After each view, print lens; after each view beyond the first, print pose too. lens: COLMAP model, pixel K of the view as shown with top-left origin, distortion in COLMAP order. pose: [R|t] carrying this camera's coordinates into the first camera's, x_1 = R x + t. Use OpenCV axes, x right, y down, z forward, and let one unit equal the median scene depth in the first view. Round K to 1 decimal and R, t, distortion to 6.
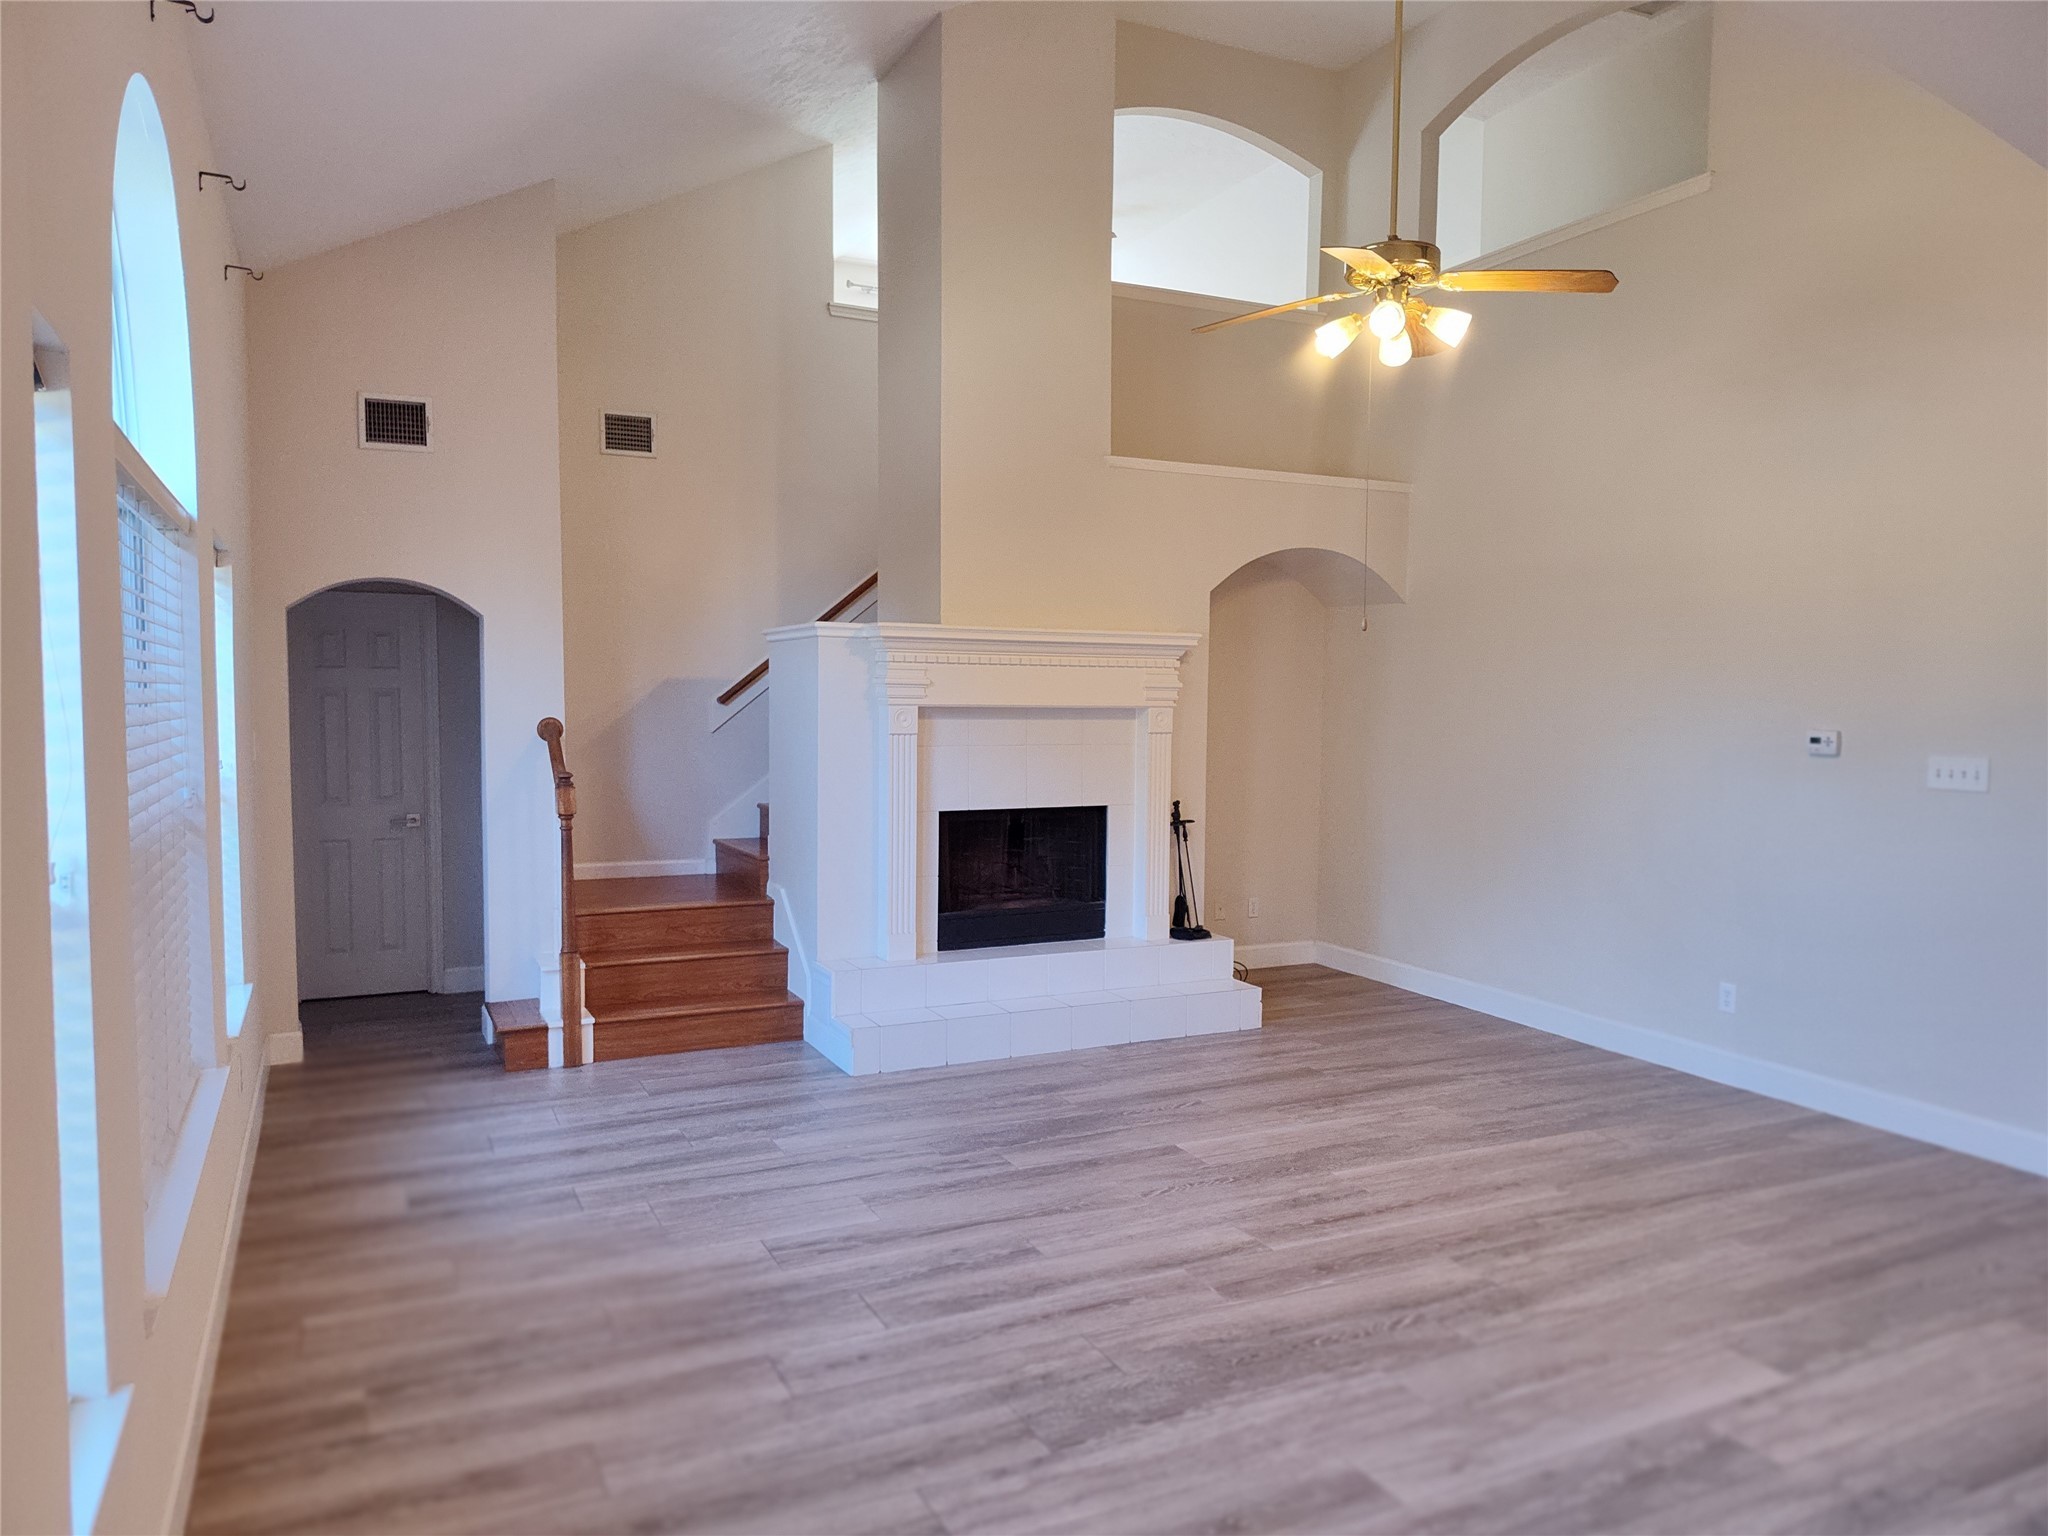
lens RADIAL K [[1401.4, 0, 1002.3], [0, 1401.4, 774.2], [0, 0, 1]] dist [0.030638, -0.030521]
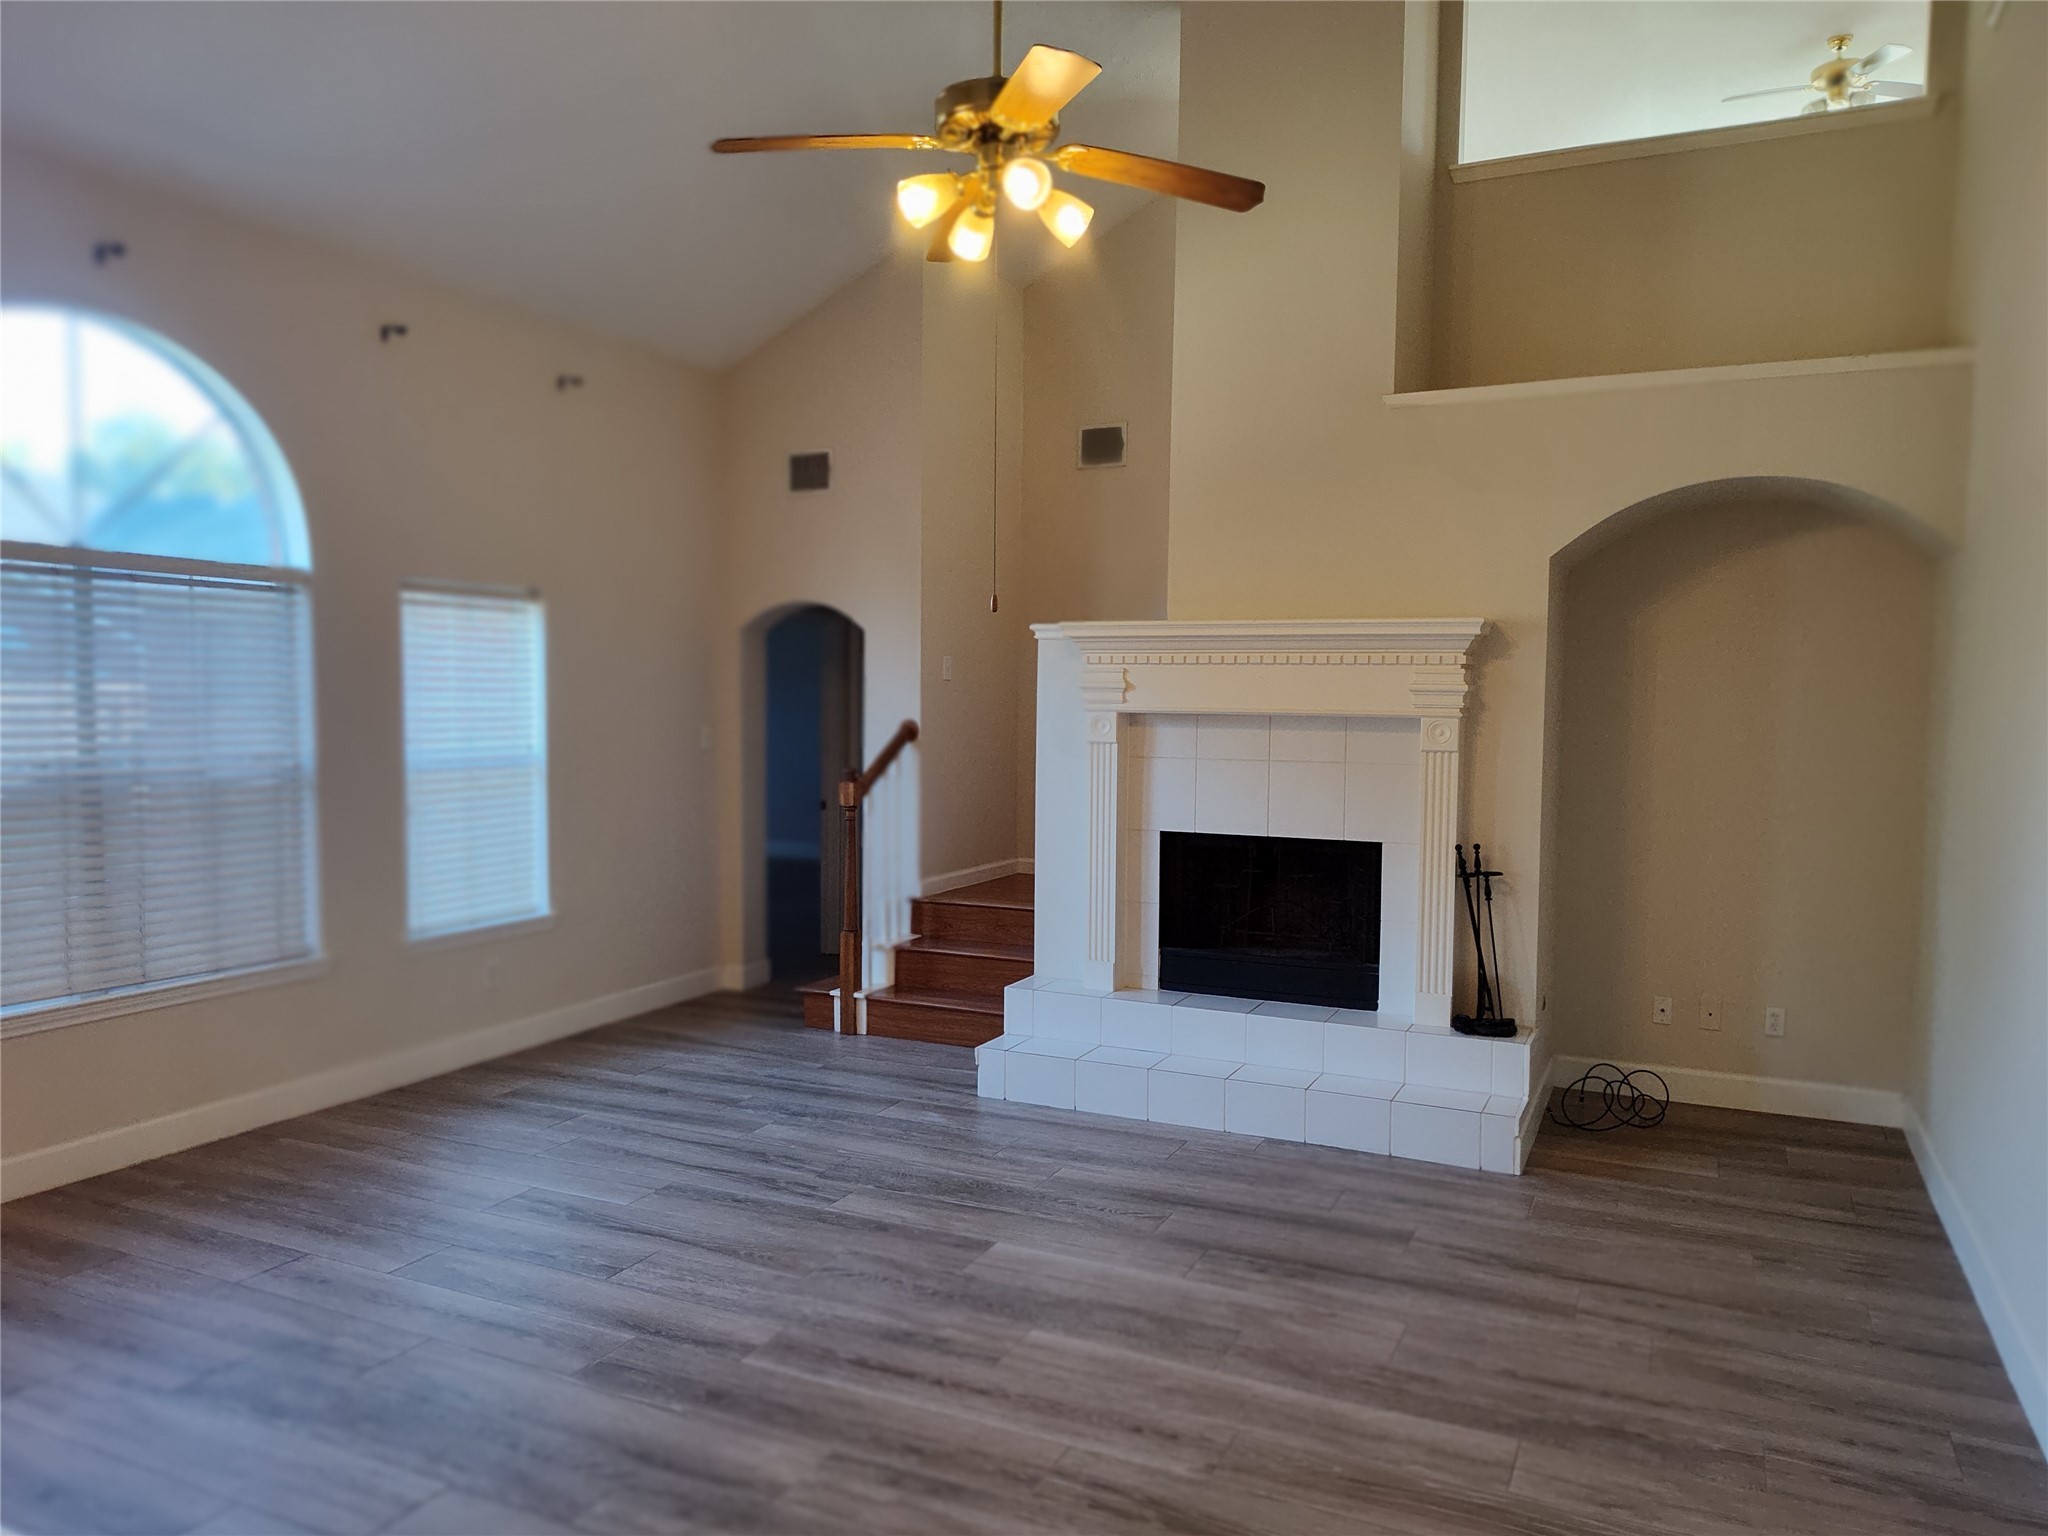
lens RADIAL K [[1401.4, 0, 1008.2], [0, 1401.4, 762.2], [0, 0, 1]] dist [0.030638, -0.030521]
pose [[0.632965, 0.037162, -0.773288, 0.686469], [-0.048026, 0.998808, 0.008689, -0.024104], [0.772690, 0.031638, 0.633995, 0.427991]]
